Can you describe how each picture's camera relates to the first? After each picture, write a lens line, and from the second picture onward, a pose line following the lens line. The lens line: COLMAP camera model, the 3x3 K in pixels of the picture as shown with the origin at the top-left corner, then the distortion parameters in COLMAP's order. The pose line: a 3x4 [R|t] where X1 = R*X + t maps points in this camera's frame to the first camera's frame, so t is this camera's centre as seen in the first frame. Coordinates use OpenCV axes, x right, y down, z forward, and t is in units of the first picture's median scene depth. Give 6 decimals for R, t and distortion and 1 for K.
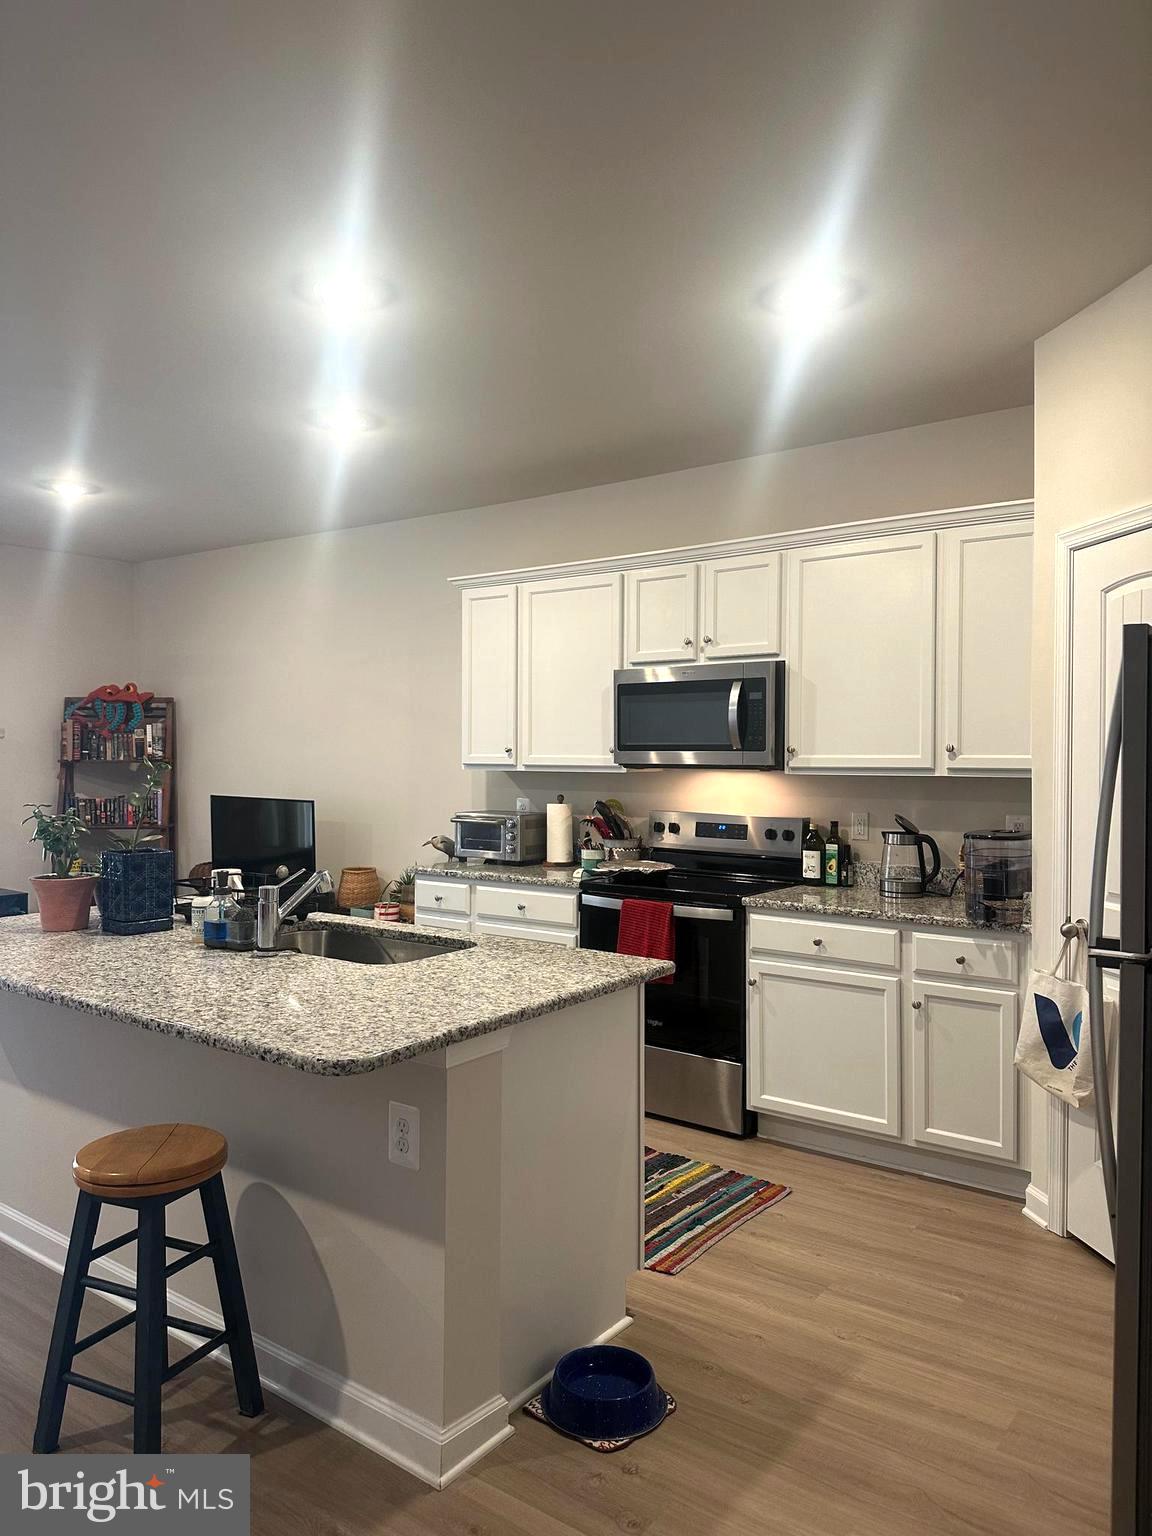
lens RADIAL K [[1081.6, 0, 569.6], [0, 1081.6, 764.3], [0, 0, 1]] dist [0.097982, -0.129118]
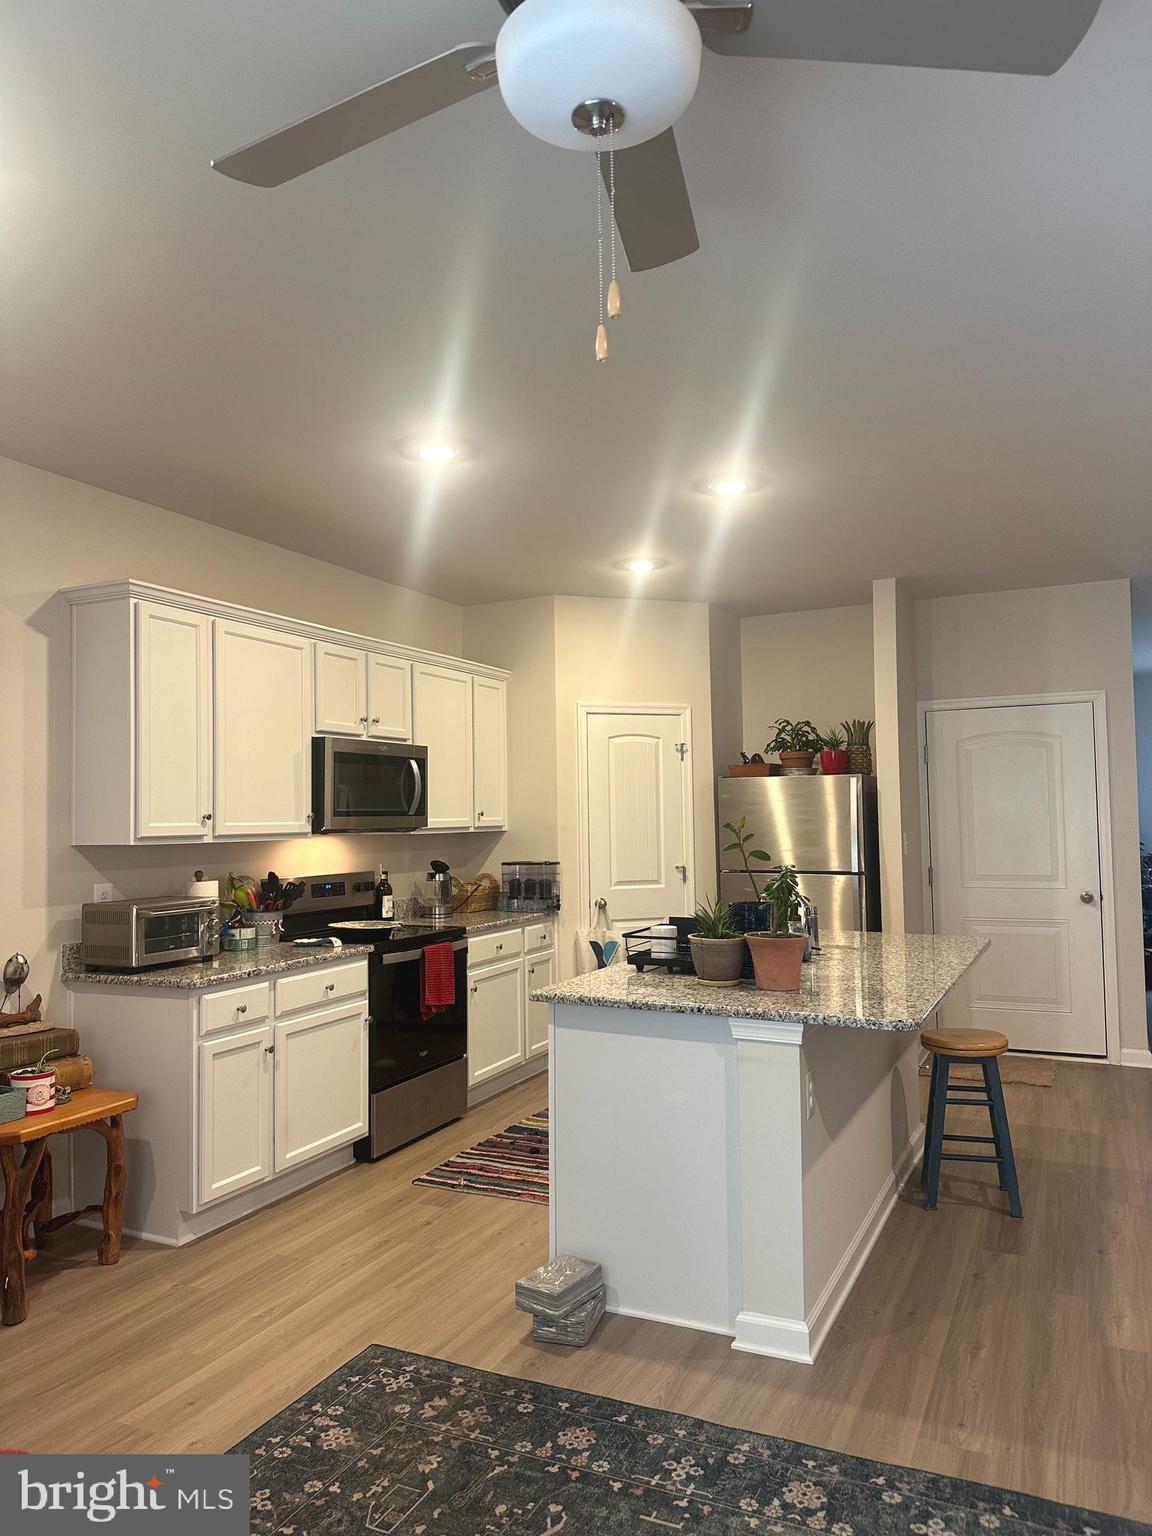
lens RADIAL K [[1081.6, 0, 569.6], [0, 1081.6, 764.3], [0, 0, 1]] dist [0.097982, -0.129118]
pose [[-0.193524, 0.046054, 0.980014, -1.331905], [0.023086, 0.998835, -0.042380, -0.017811], [-0.980824, 0.014423, -0.194361, 1.300284]]
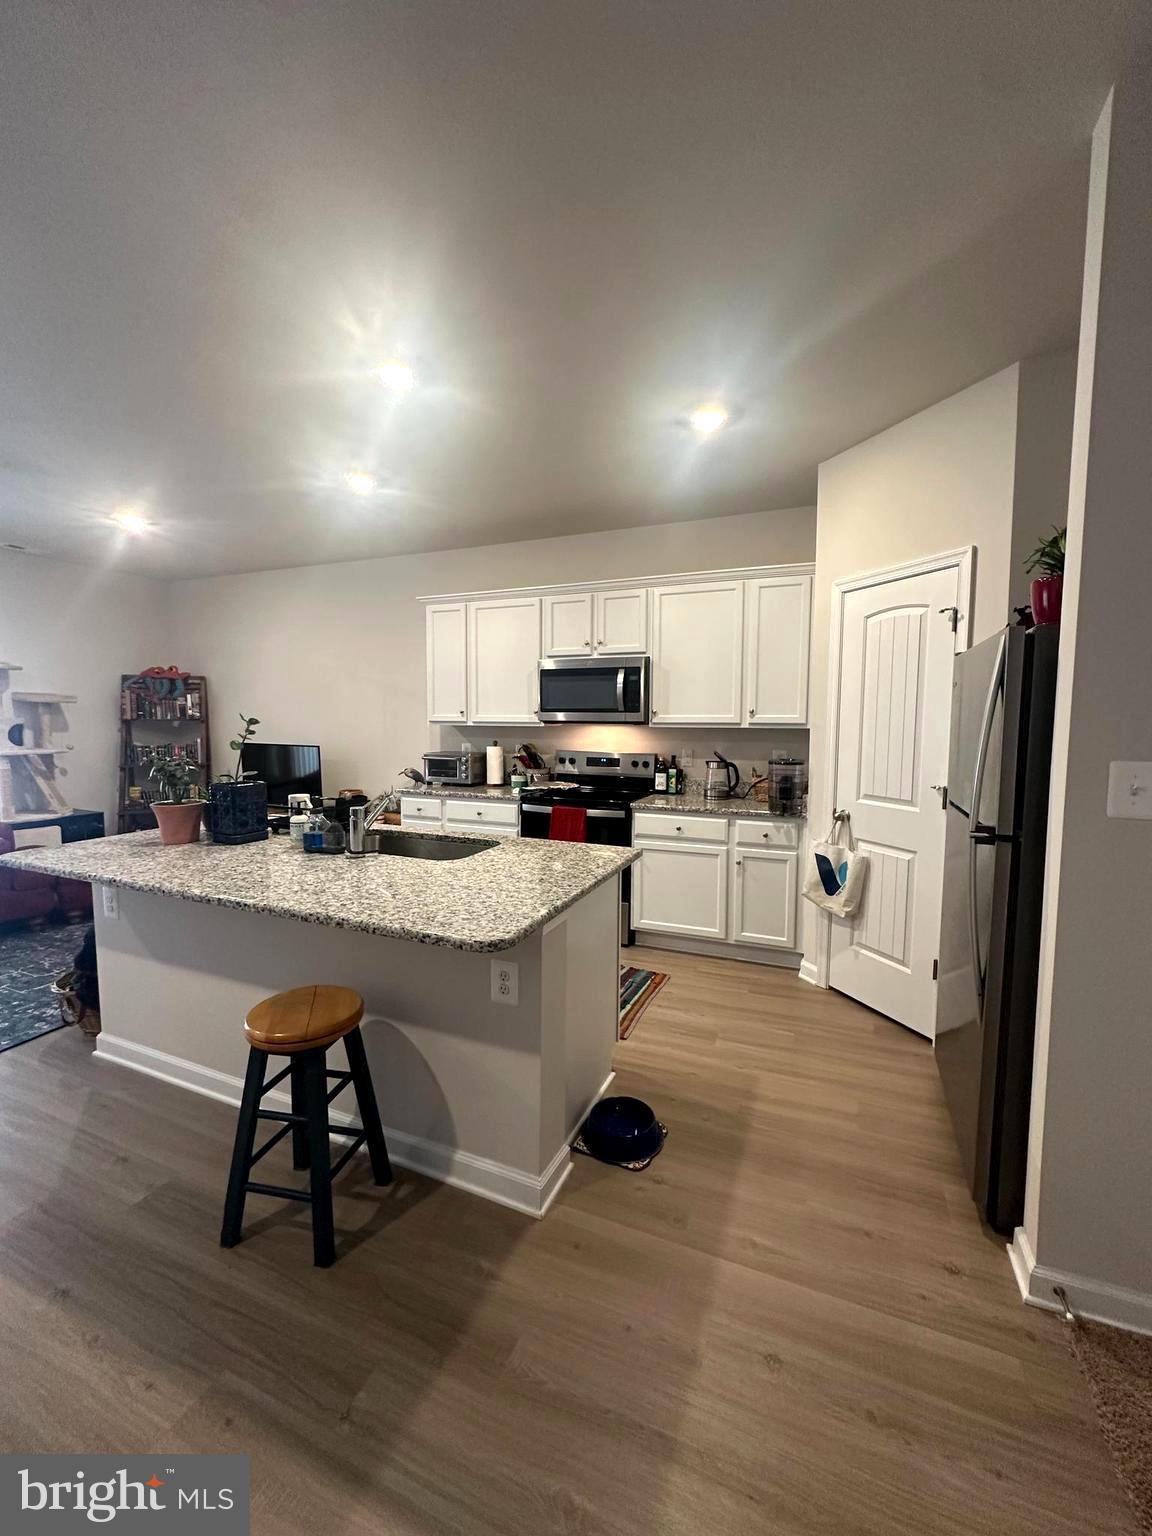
lens RADIAL K [[617.7, 0, 577.5], [0, 617.7, 768.4], [0, 0, 1]] dist [0.001848, 0.000107]
pose [[0.971437, -0.016921, 0.236695, -0.154291], [0.000092, 0.997481, 0.070929, 0.006580], [-0.237299, -0.068882, 0.968991, 0.147784]]
